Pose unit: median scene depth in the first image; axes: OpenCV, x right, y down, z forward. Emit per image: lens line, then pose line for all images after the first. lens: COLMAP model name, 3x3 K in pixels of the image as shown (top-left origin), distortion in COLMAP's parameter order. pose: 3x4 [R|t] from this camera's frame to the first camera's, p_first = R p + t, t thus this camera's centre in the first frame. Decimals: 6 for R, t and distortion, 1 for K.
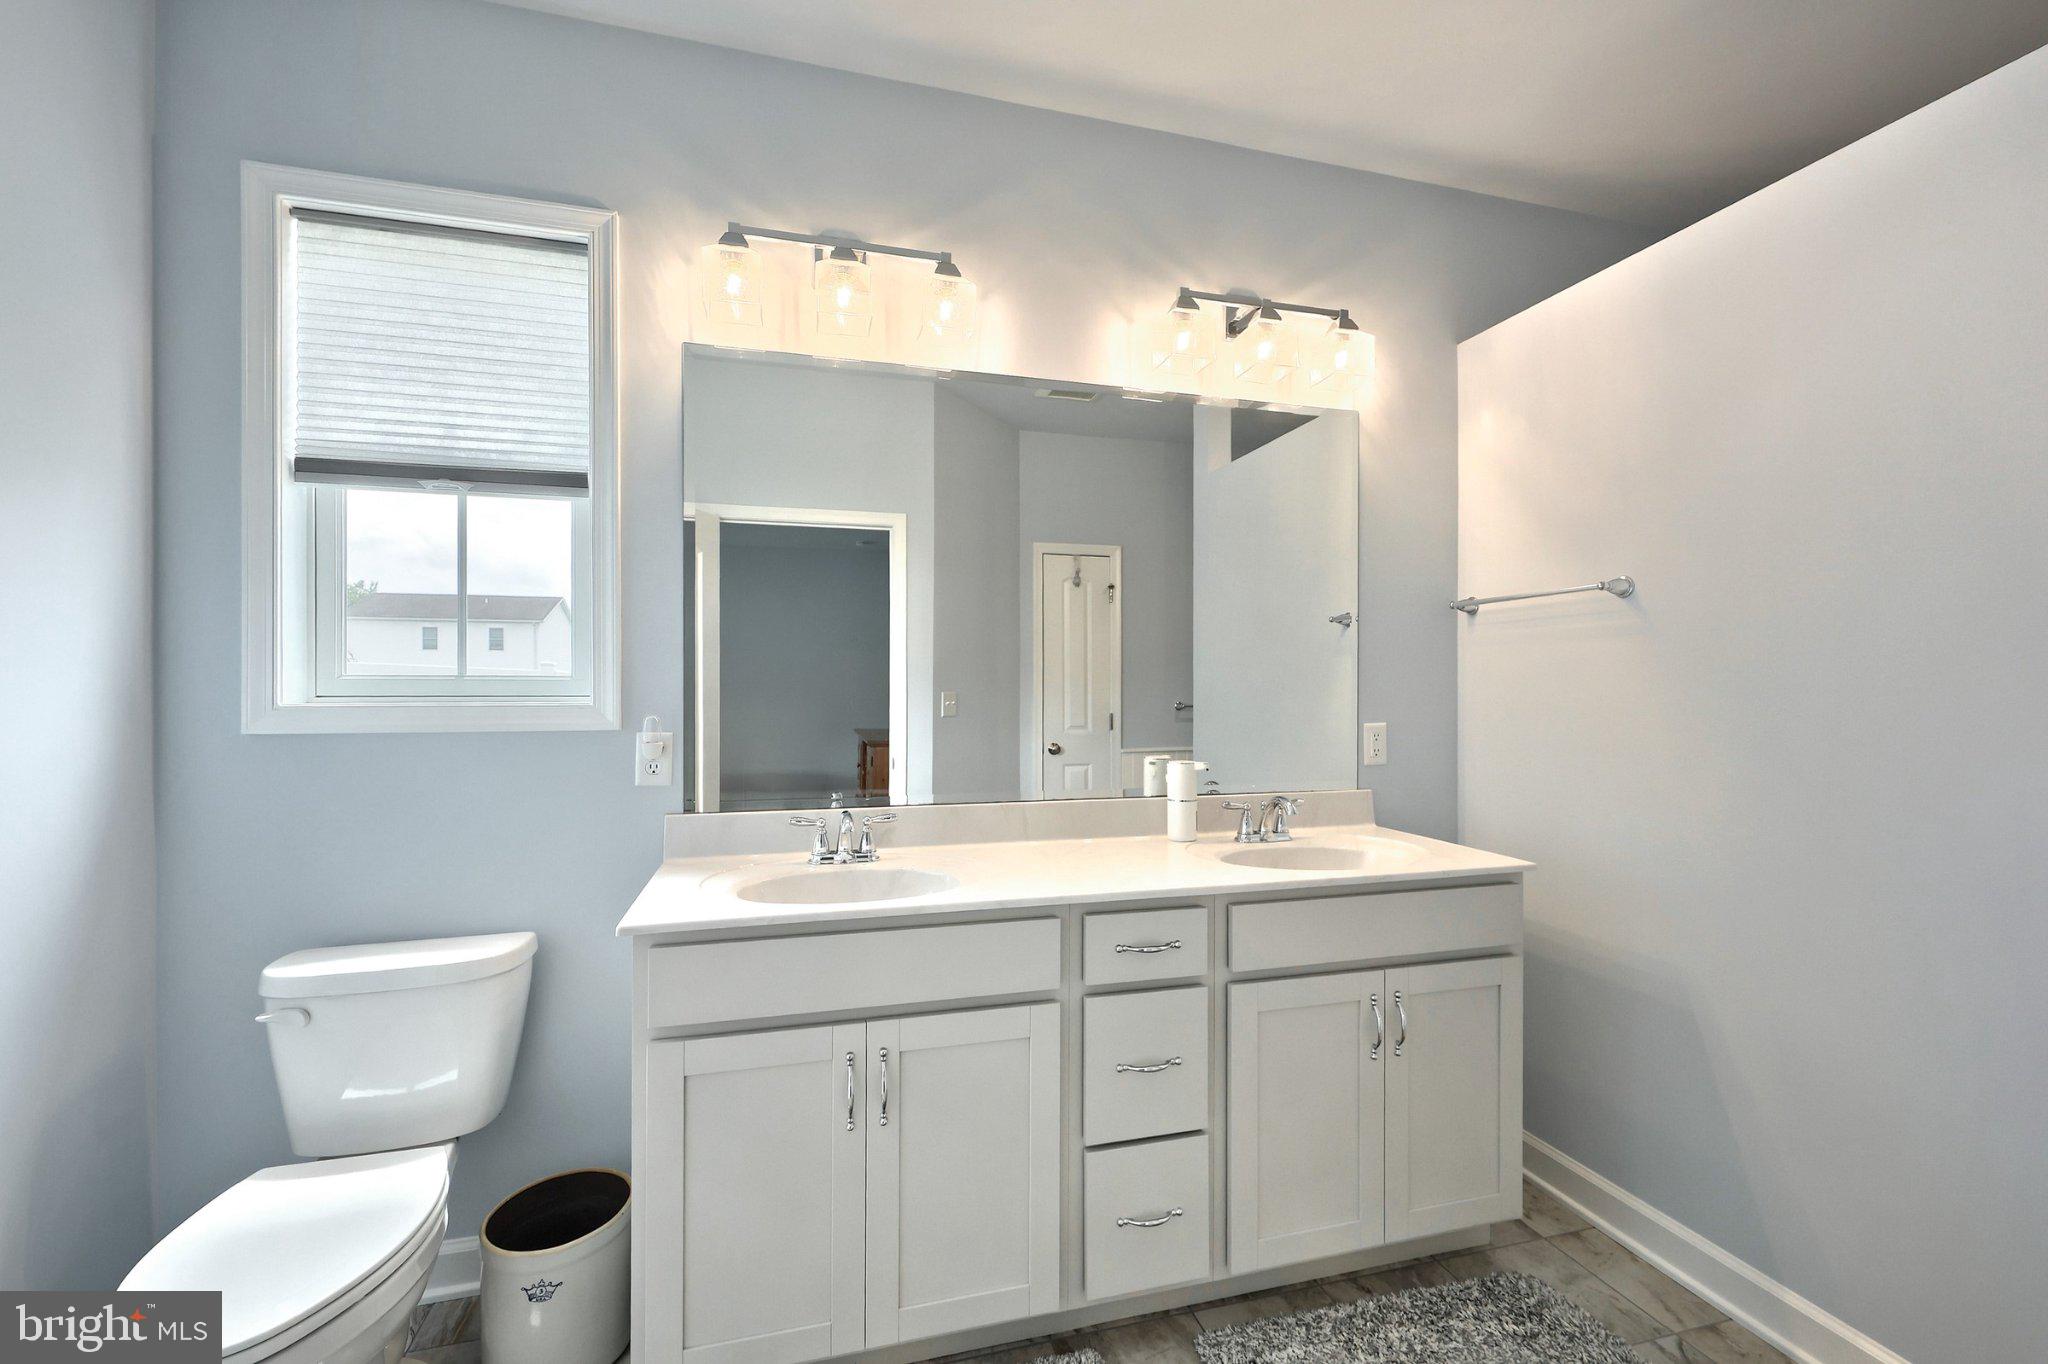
lens RADIAL K [[836.7, 0, 1024.0], [0, 836.7, 682.0], [0, 0, 1]] dist [0.001198, 0.000157]
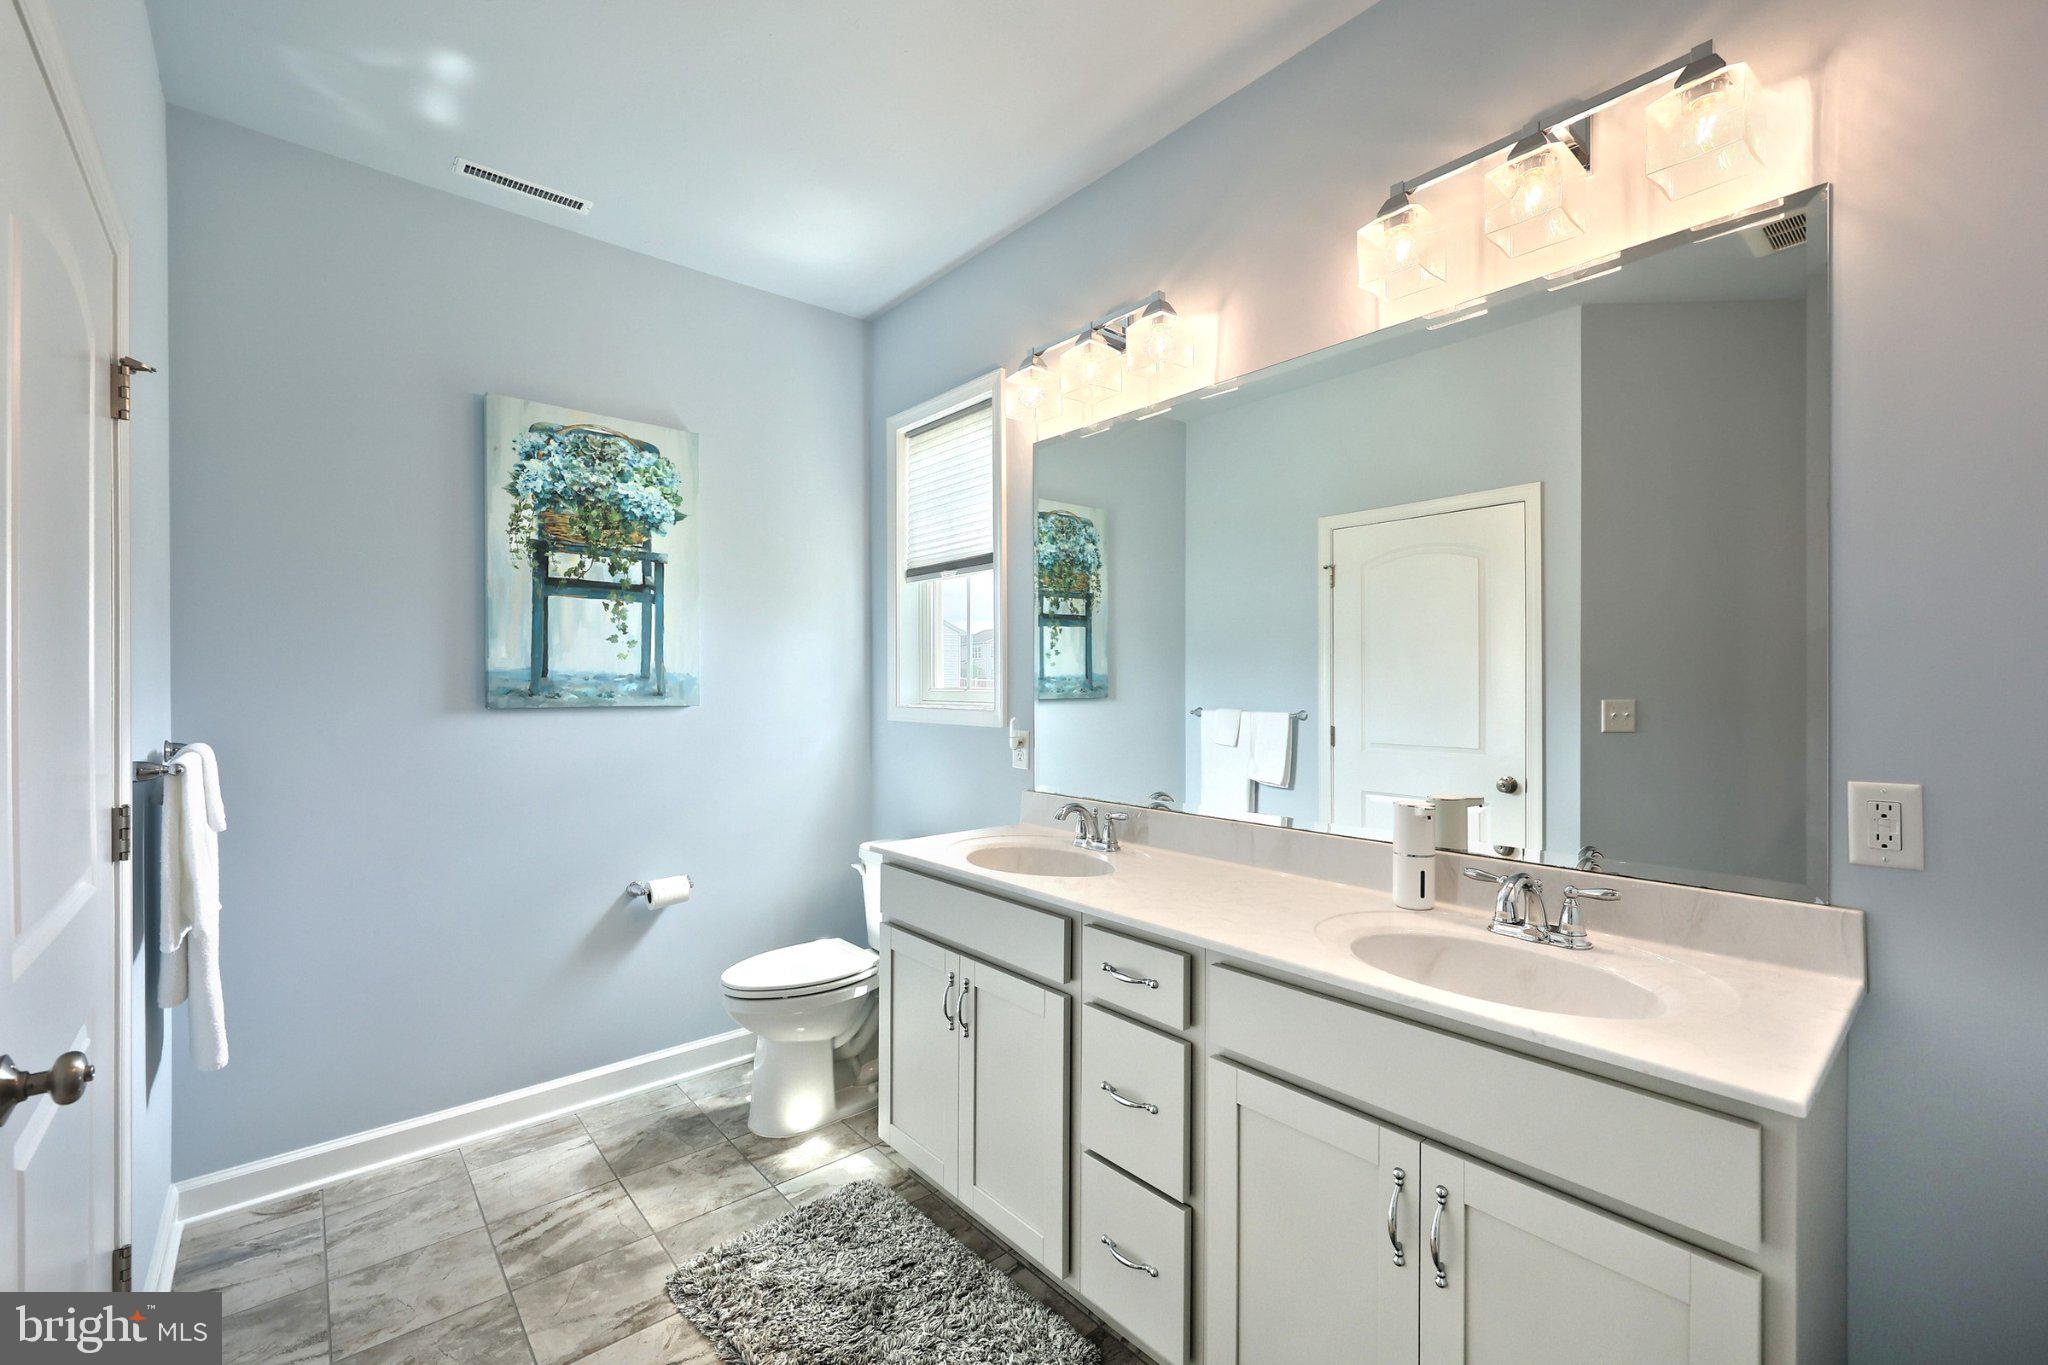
lens RADIAL K [[836.7, 0, 1024.0], [0, 836.7, 682.5], [0, 0, 1]] dist [0.001198, 0.000157]
pose [[0.437253, -0.000796, -0.899338, 0.837369], [0.011465, 0.999923, 0.004689, -0.026293], [0.899265, -0.012361, 0.437229, 0.405182]]
